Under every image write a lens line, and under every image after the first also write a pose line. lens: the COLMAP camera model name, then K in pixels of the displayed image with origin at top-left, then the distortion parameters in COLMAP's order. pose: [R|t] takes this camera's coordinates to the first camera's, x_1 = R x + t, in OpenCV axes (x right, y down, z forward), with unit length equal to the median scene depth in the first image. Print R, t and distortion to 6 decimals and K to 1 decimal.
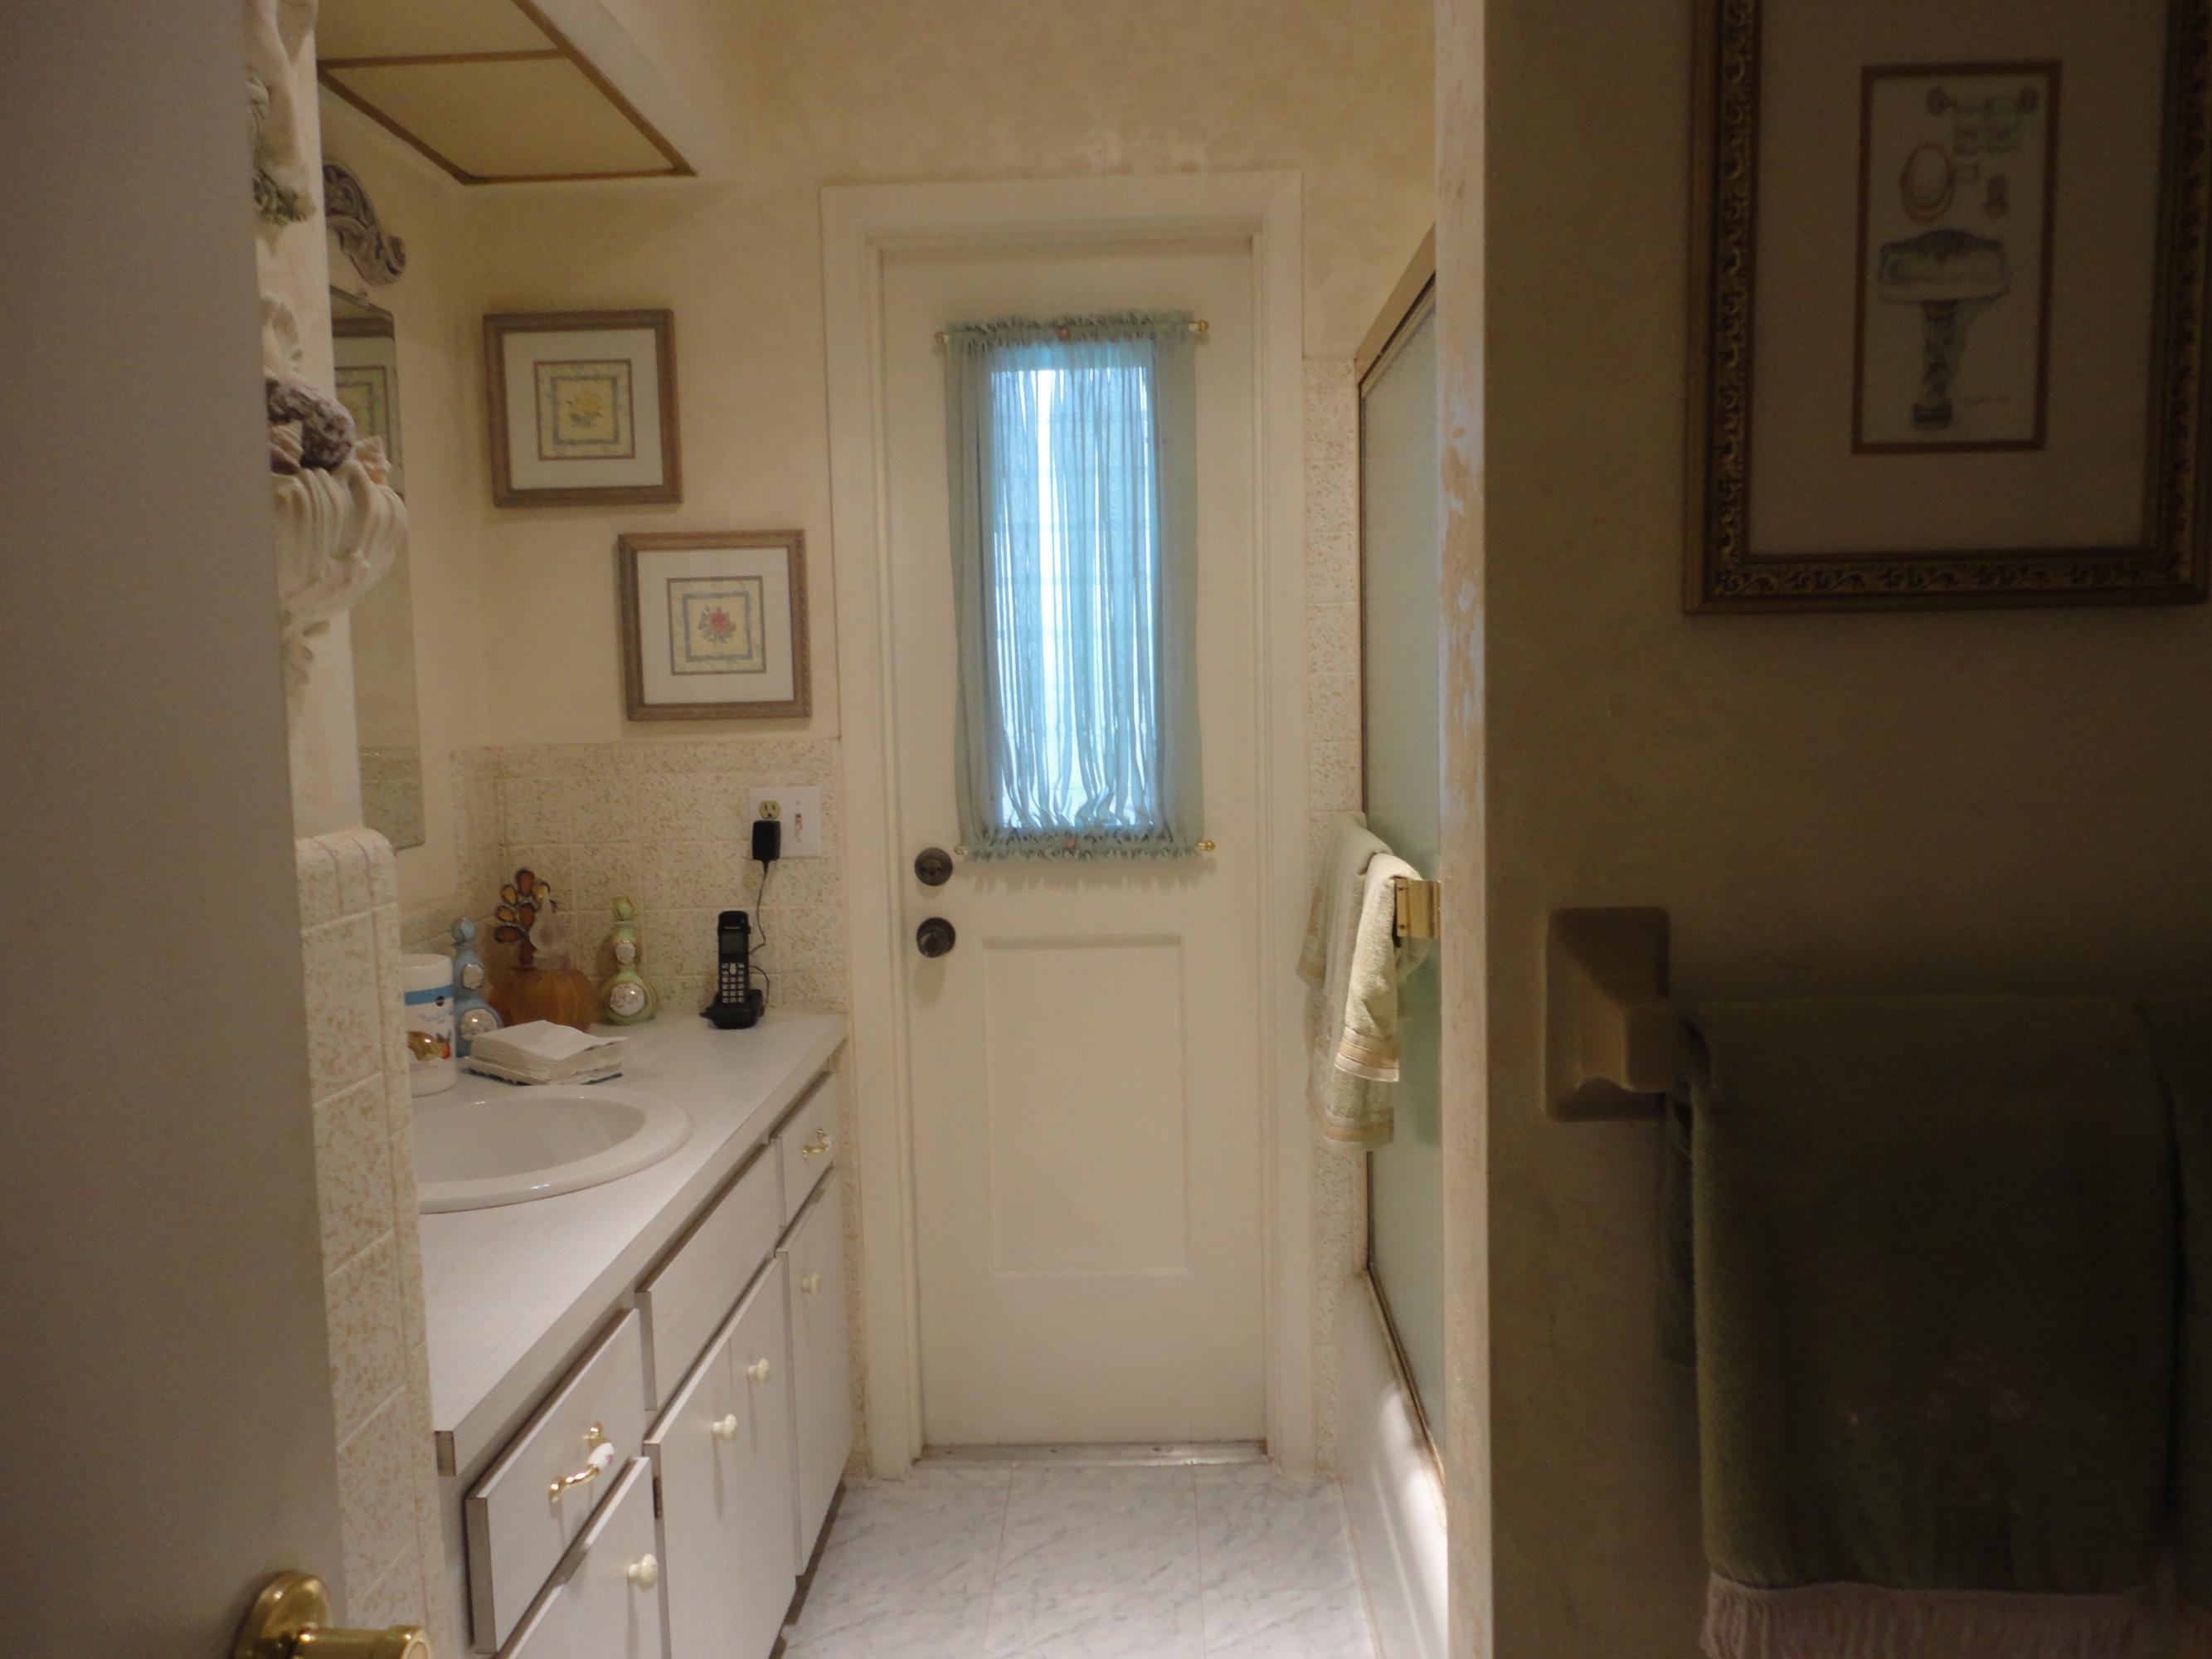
lens RADIAL K [[1618.9, 0, 1114.2], [0, 1618.9, 832.8], [0, 0, 1]] dist [0.006394, 0.010516]
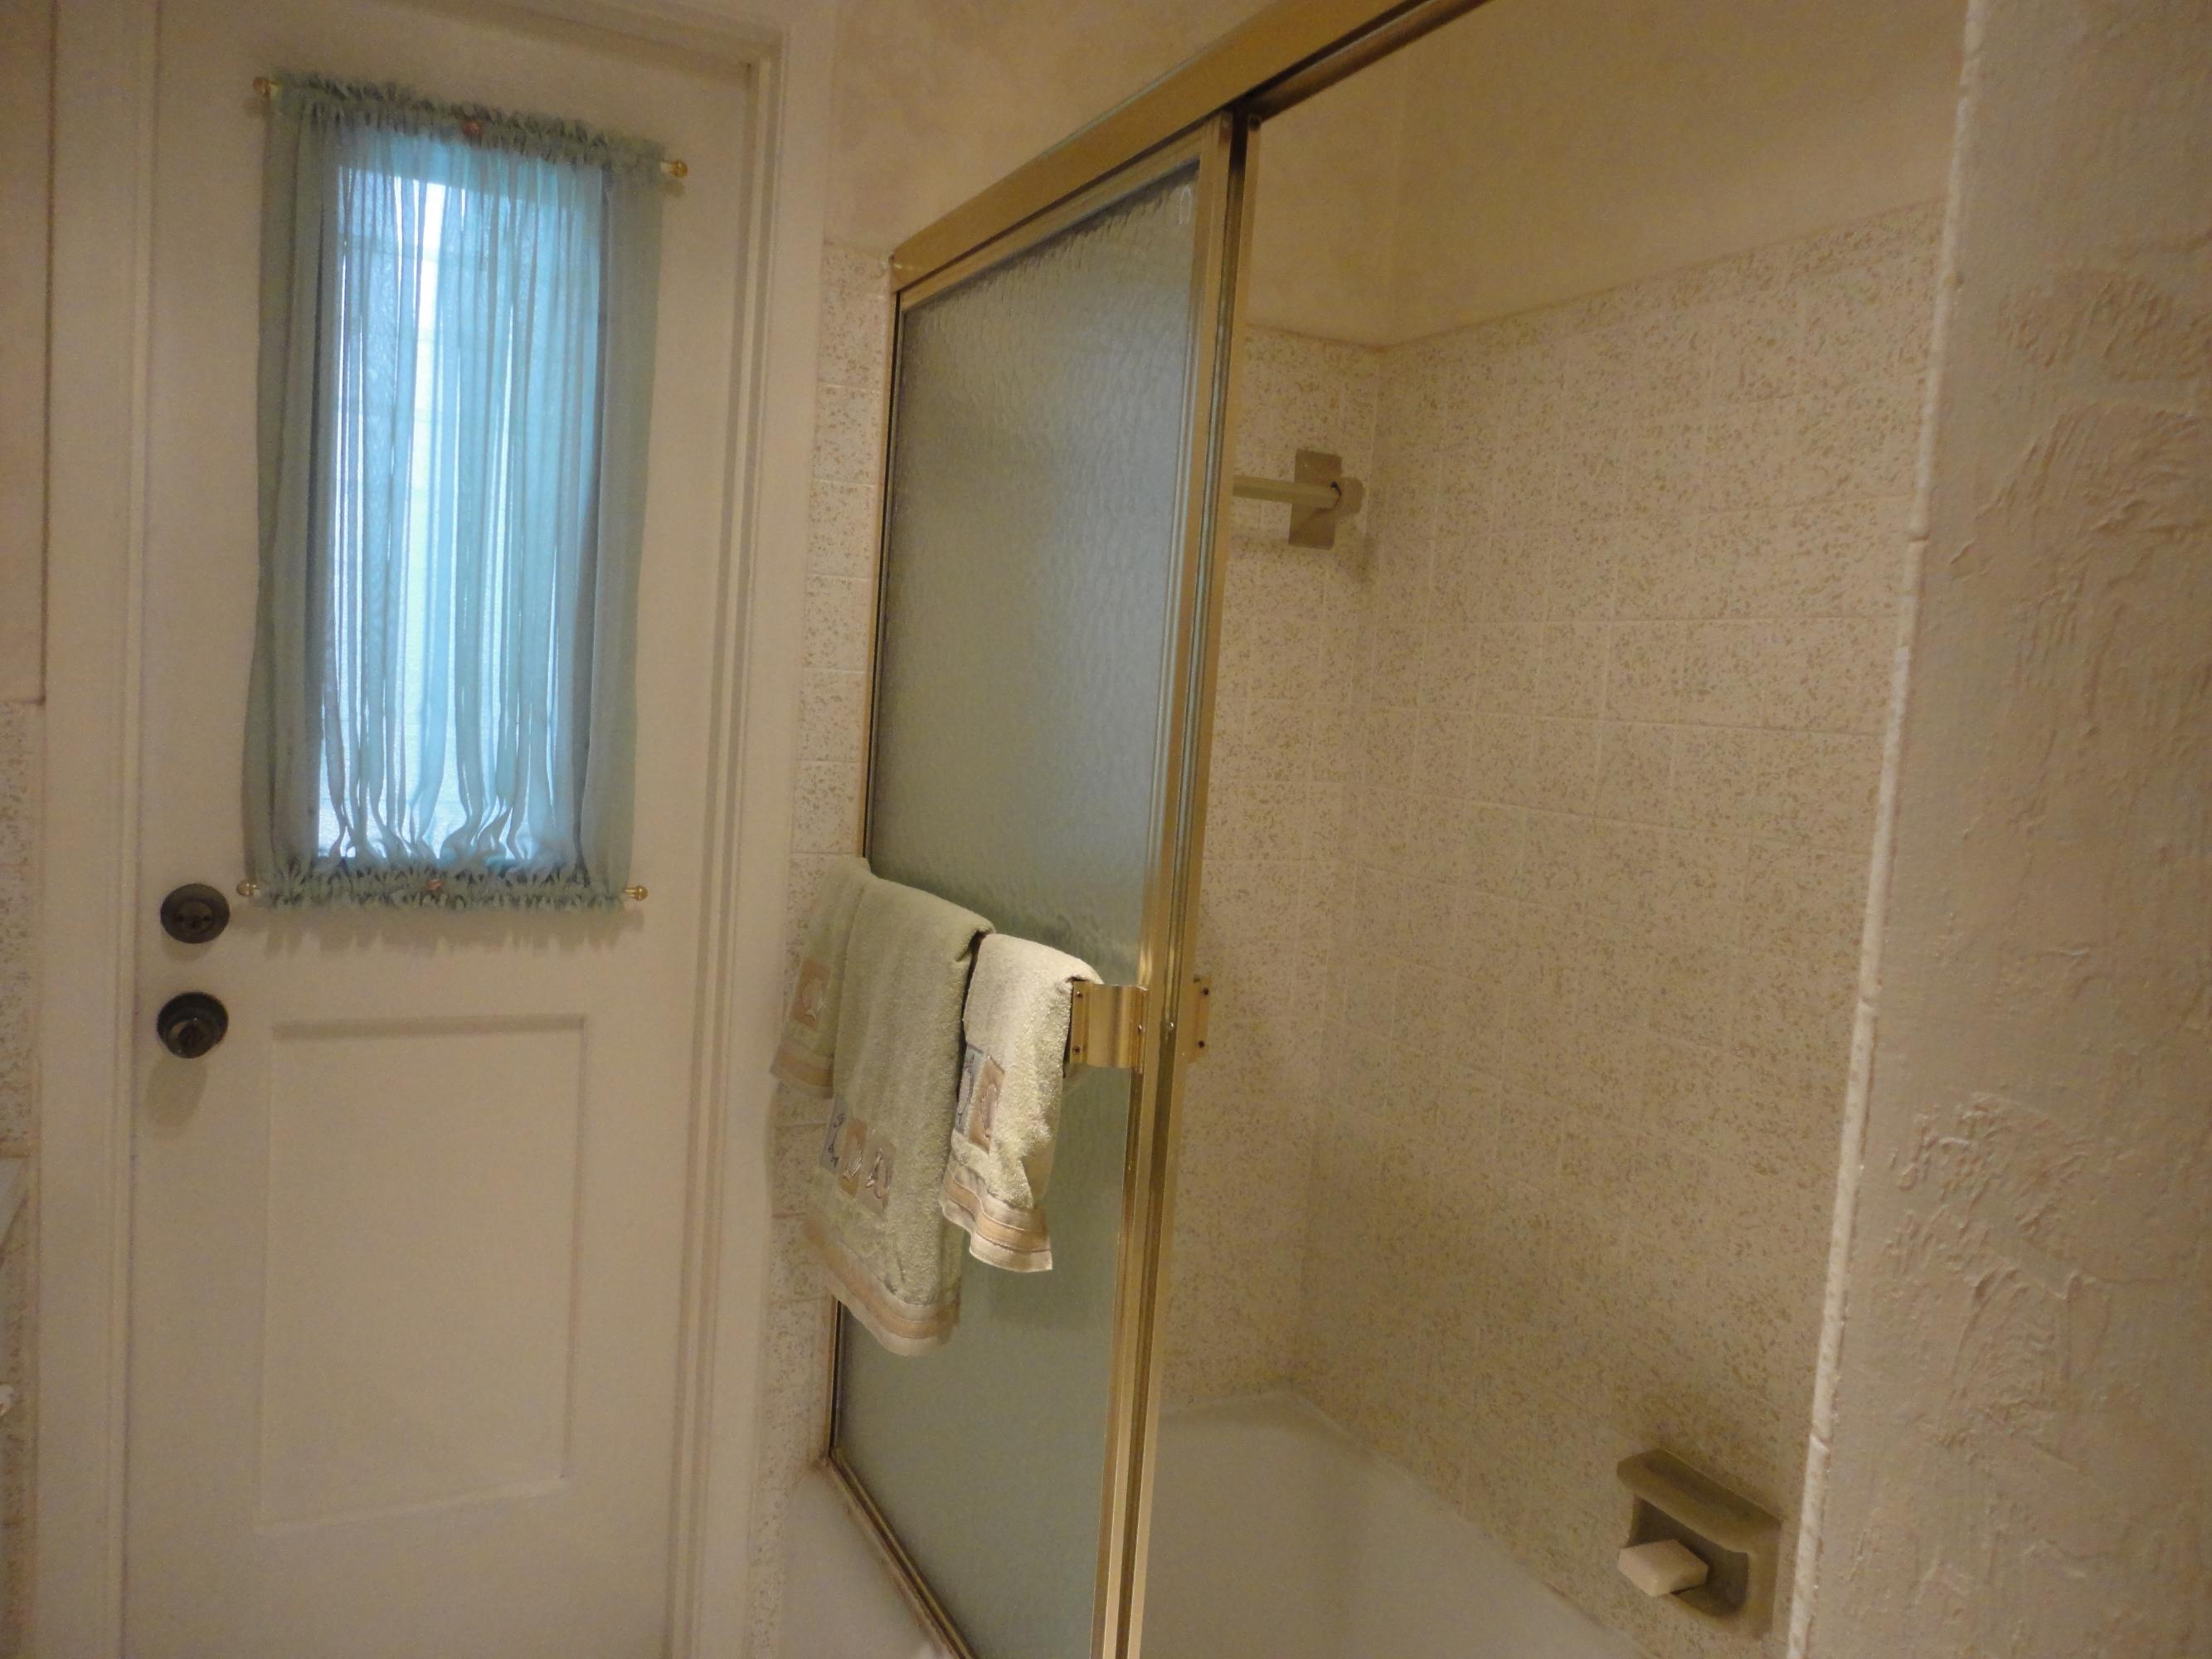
lens RADIAL K [[1618.9, 0, 1095.4], [0, 1618.9, 828.6], [0, 0, 1]] dist [0.006394, 0.010516]
pose [[0.880891, 0.044694, 0.471205, -0.105933], [-0.043386, 0.998965, -0.013645, -0.020041], [-0.471327, -0.008425, 0.881918, 0.275541]]
